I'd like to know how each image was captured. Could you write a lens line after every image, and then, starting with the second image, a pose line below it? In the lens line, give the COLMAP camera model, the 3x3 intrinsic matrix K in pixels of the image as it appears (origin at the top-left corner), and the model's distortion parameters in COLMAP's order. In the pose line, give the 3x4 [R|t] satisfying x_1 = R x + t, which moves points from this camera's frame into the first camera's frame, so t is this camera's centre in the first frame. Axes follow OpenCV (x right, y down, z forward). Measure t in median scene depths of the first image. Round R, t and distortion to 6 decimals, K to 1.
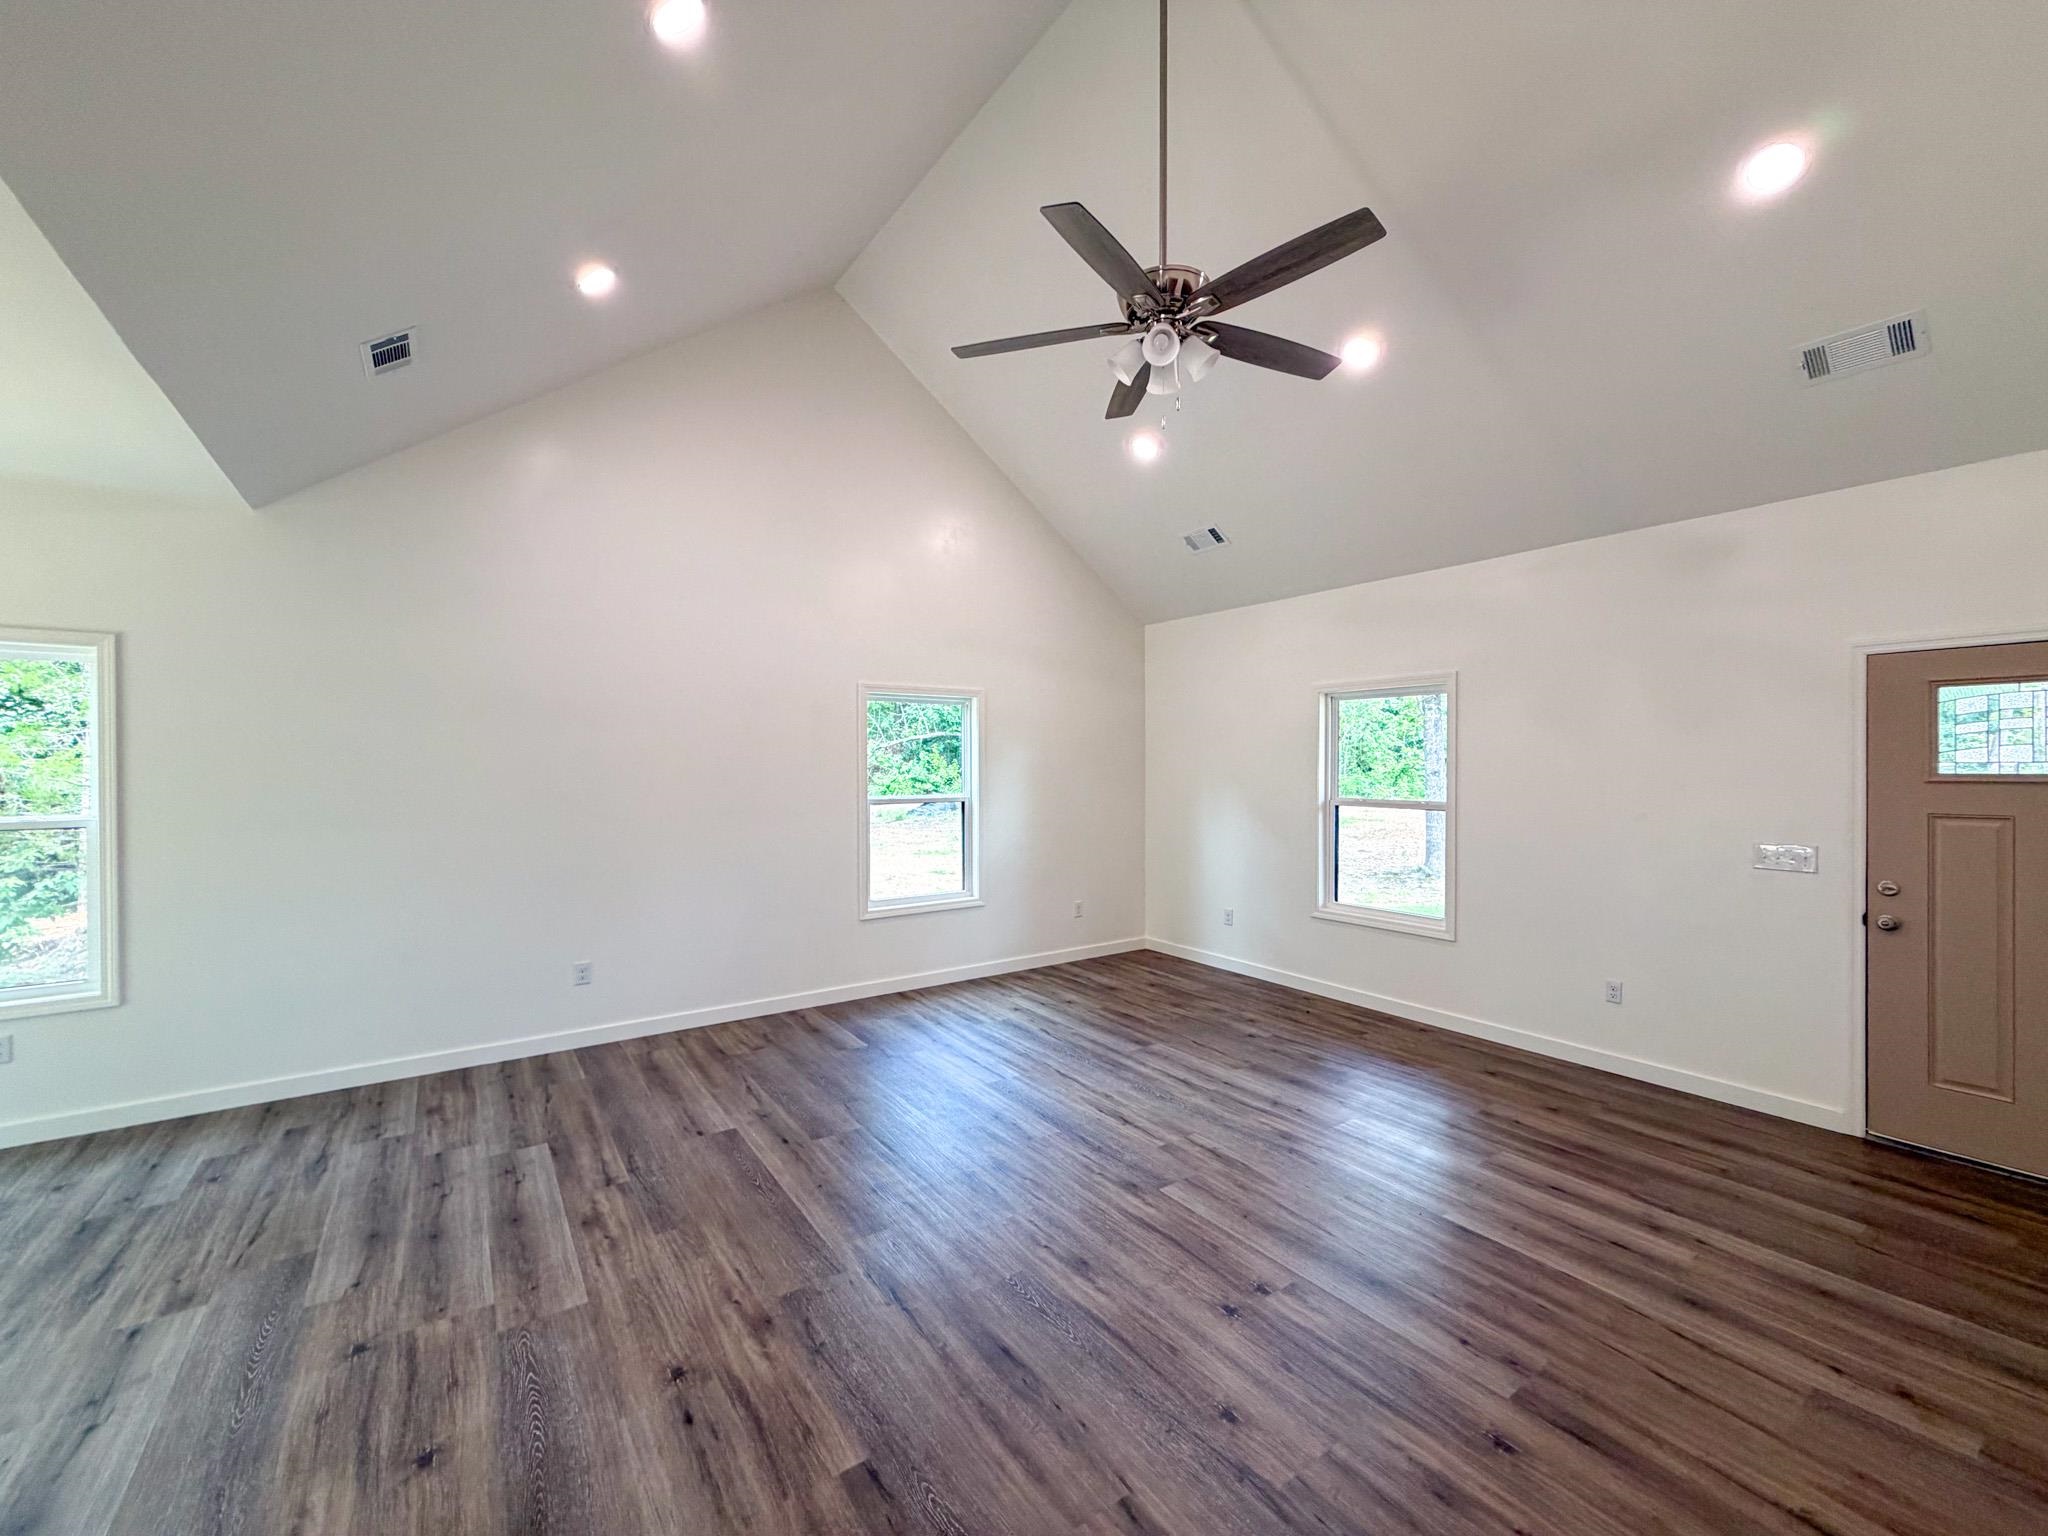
lens RADIAL K [[816.7, 0, 1024.0], [0, 816.7, 768.0], [0, 0, 1]] dist [0.001678, 0.000063]
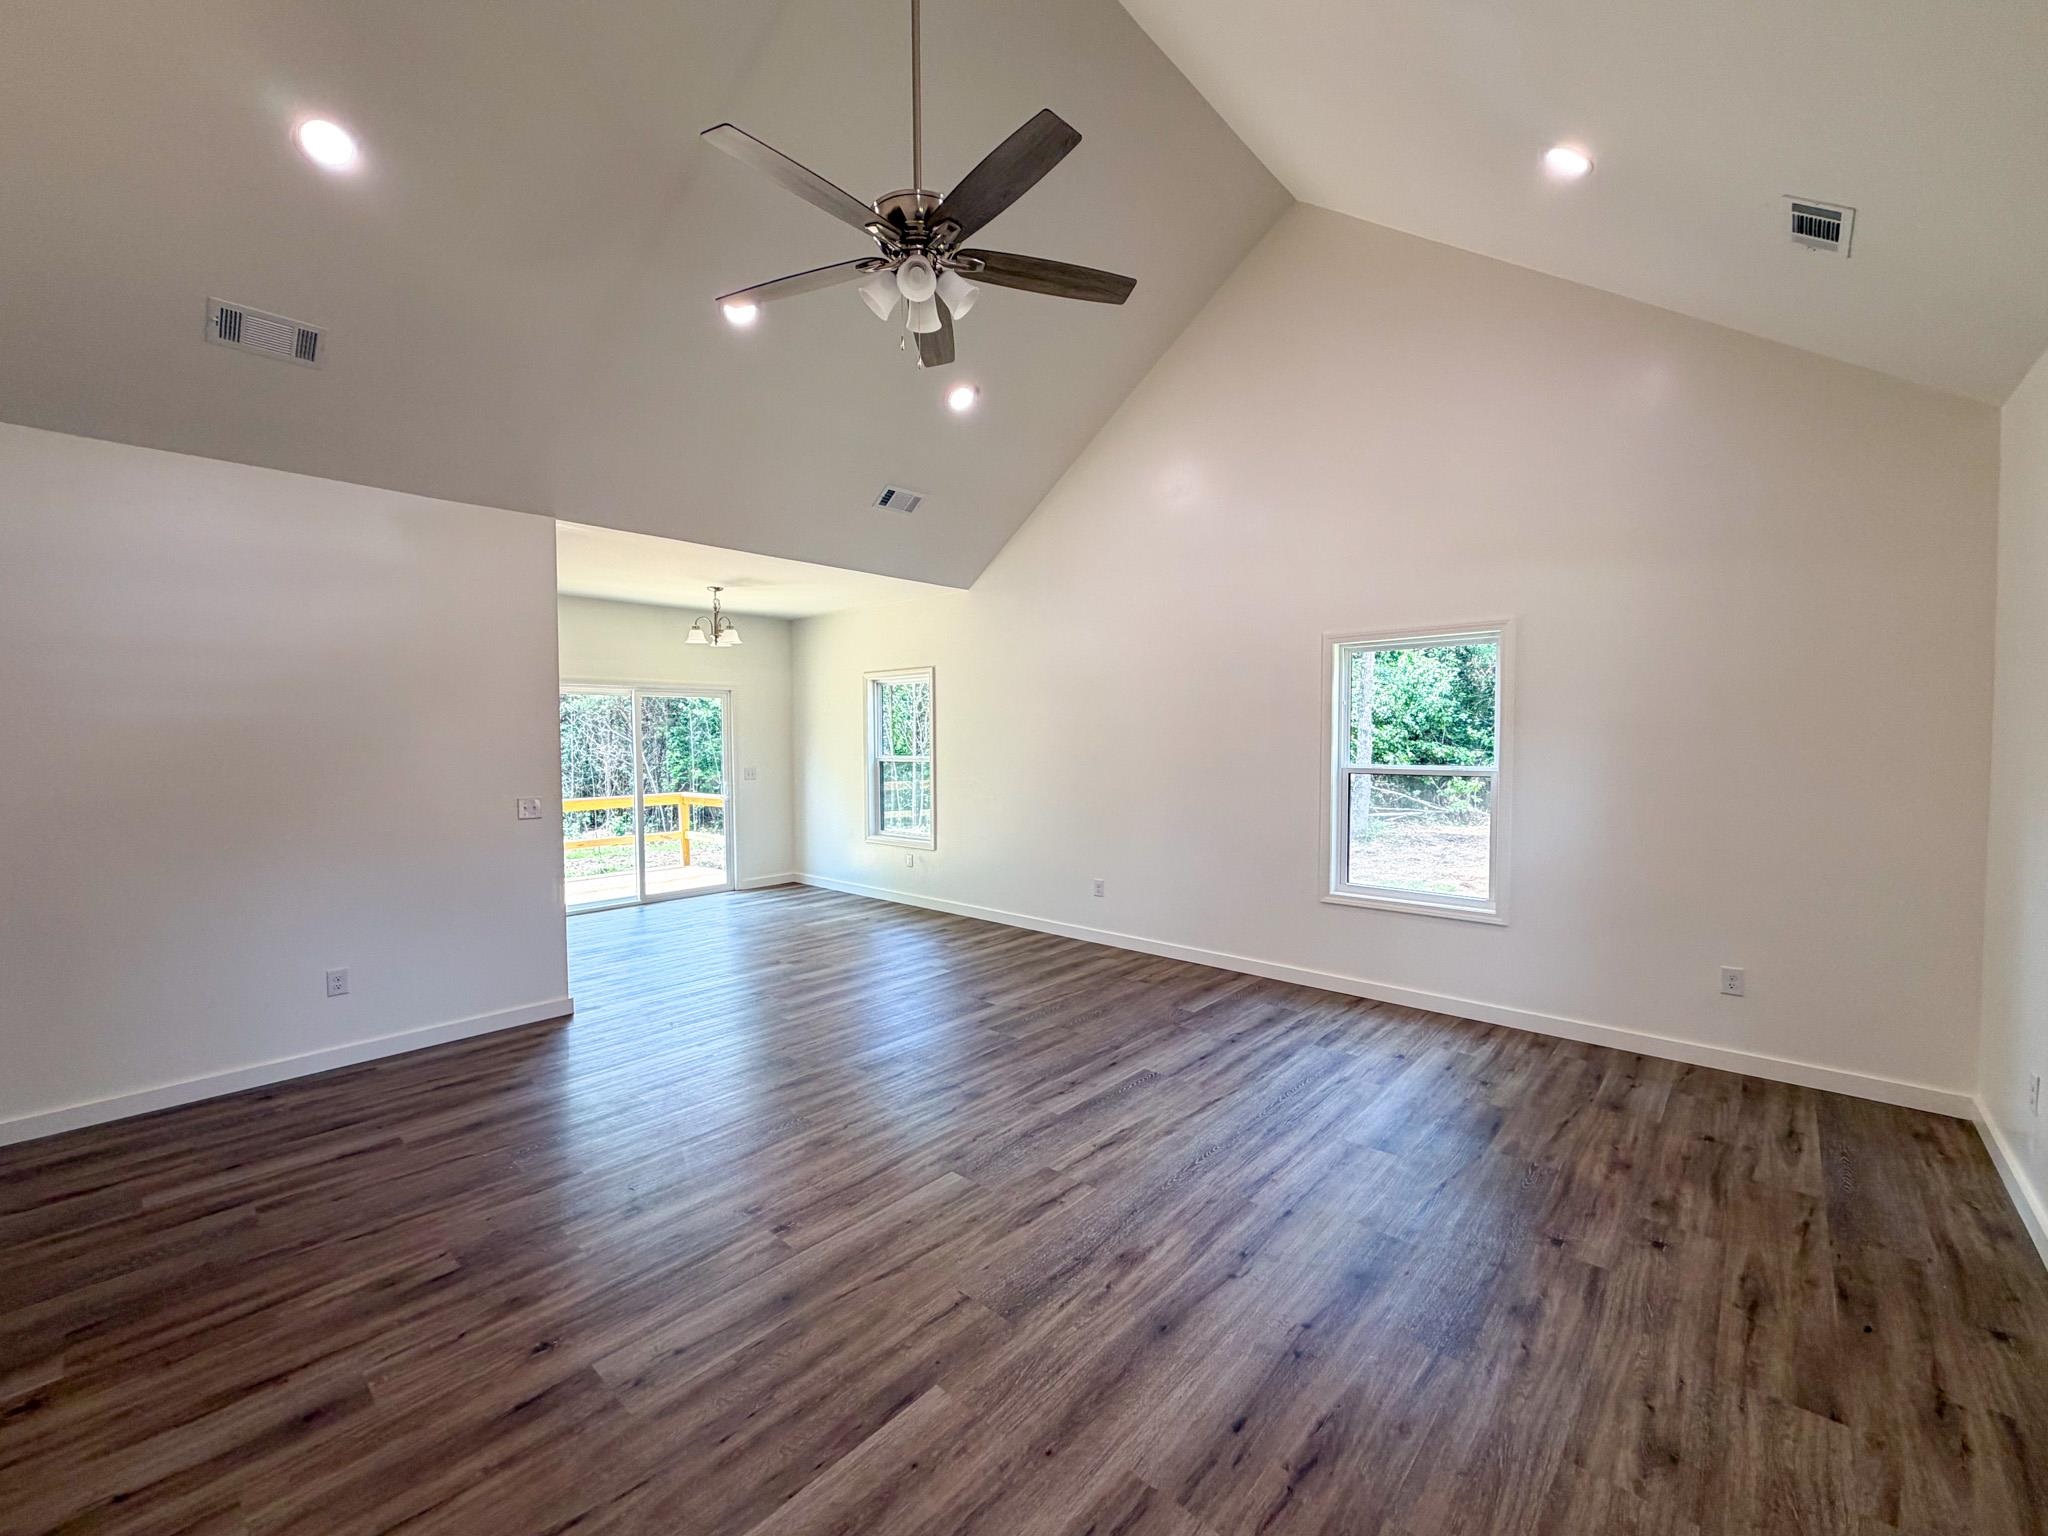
lens RADIAL K [[843.0, 0, 1013.3], [0, 843.0, 756.3], [0, 0, 1]] dist [0.001212, -0.000089]
pose [[0.221226, 0.025263, -0.974895, 0.764577], [0.000052, 0.999664, 0.025917, 0.005594], [0.975223, -0.005784, 0.221150, 0.581007]]
